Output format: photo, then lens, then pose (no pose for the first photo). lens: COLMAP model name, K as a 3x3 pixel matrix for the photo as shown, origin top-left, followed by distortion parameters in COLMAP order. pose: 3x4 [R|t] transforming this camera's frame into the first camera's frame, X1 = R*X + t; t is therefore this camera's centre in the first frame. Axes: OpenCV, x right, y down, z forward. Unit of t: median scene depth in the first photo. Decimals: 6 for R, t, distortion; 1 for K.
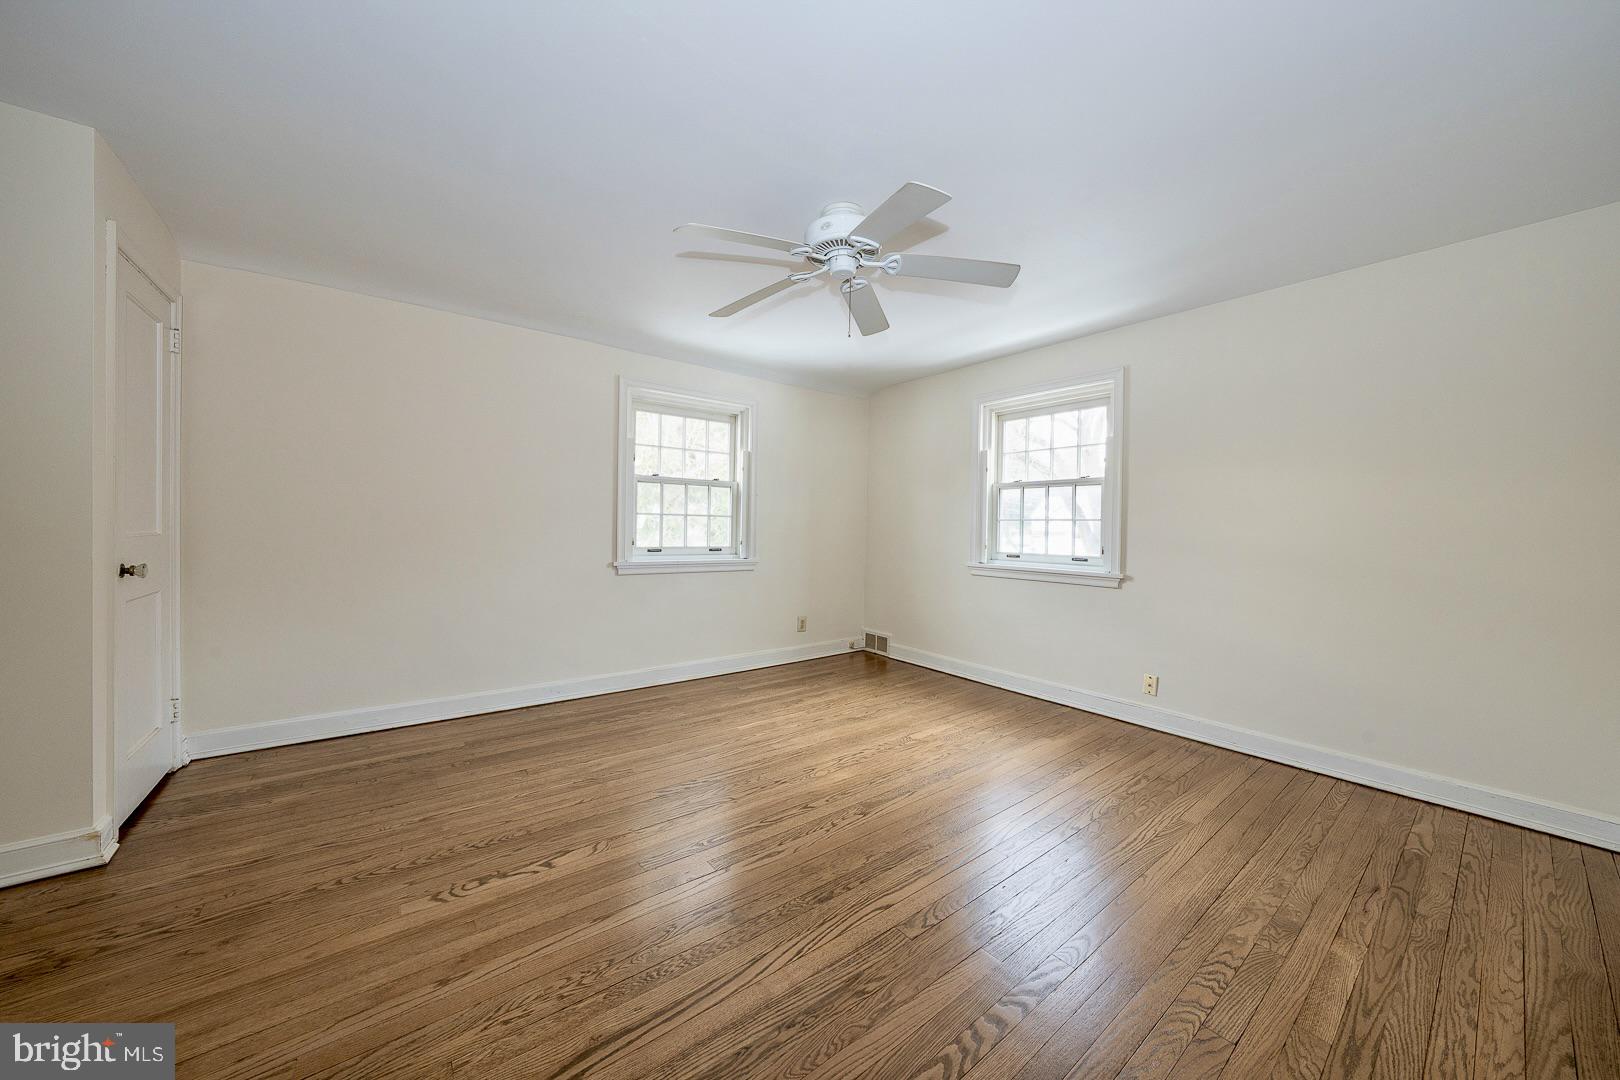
lens RADIAL K [[557.9, 0, 814.1], [0, 557.9, 538.0], [0, 0, 1]] dist [-0.030026, 0.006828]
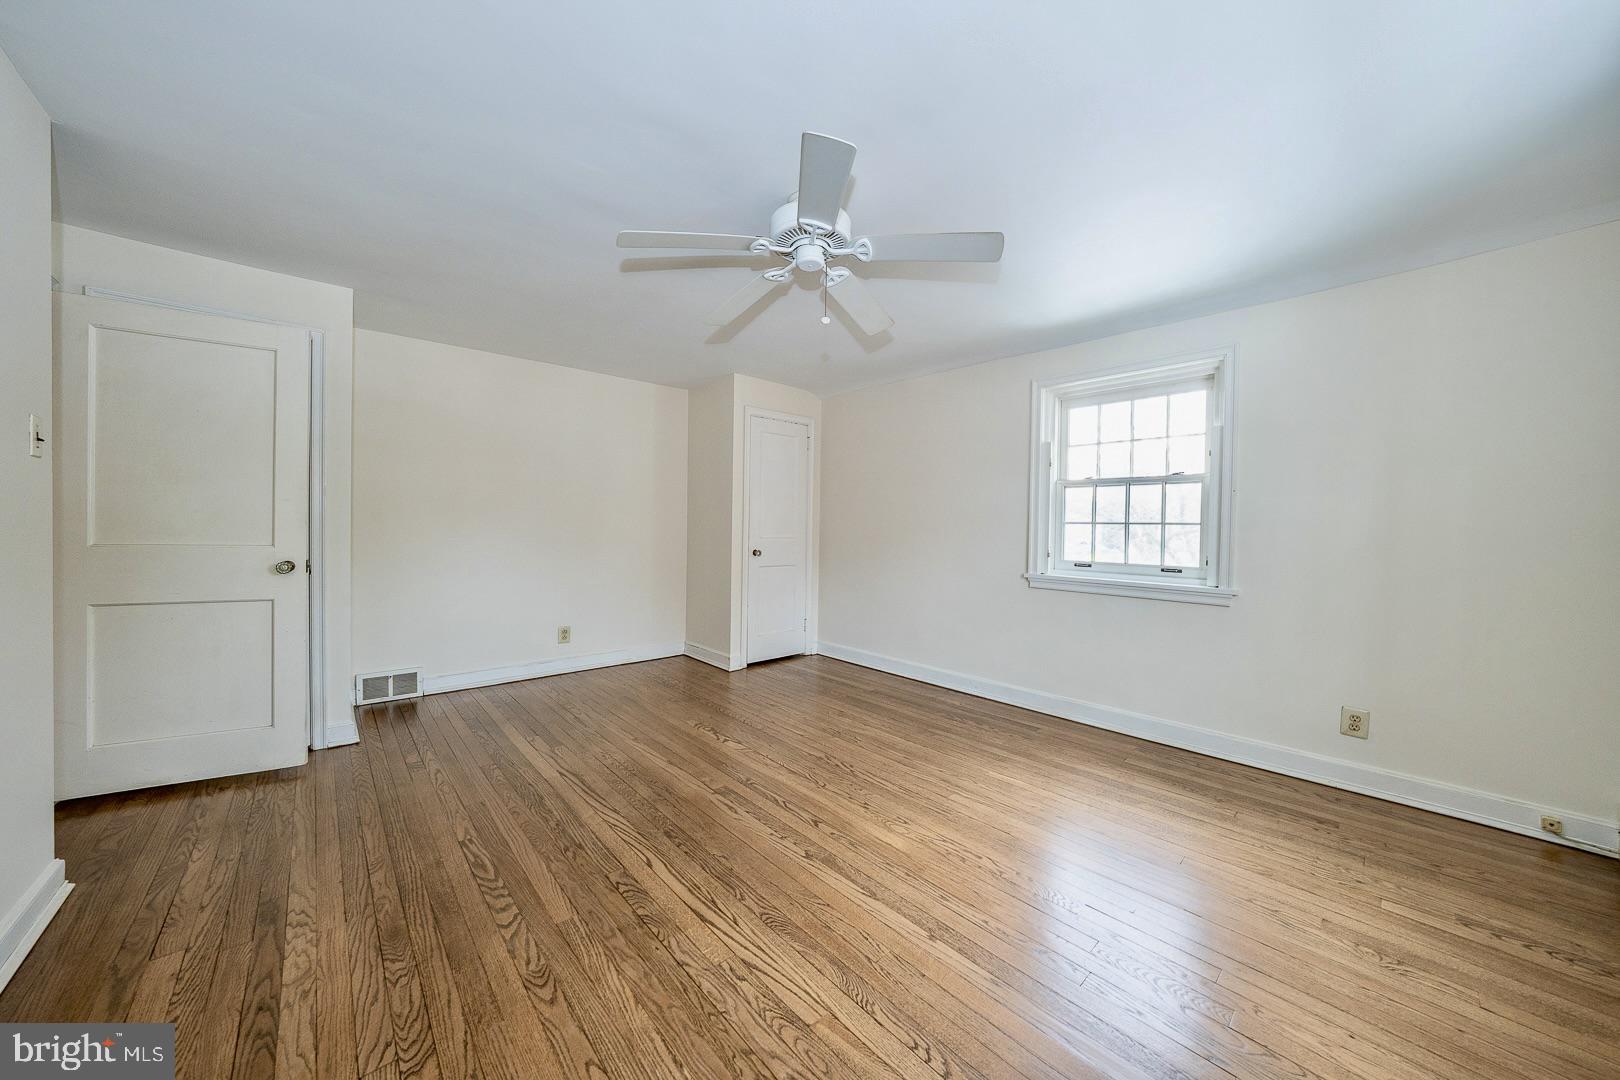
lens RADIAL K [[557.9, 0, 814.1], [0, 557.9, 538.0], [0, 0, 1]] dist [-0.030026, 0.006828]
pose [[0.076448, 0.004480, -0.997063, 0.673362], [-0.033322, 0.999443, 0.001936, -0.009622], [0.996517, 0.033076, 0.076555, 0.641353]]
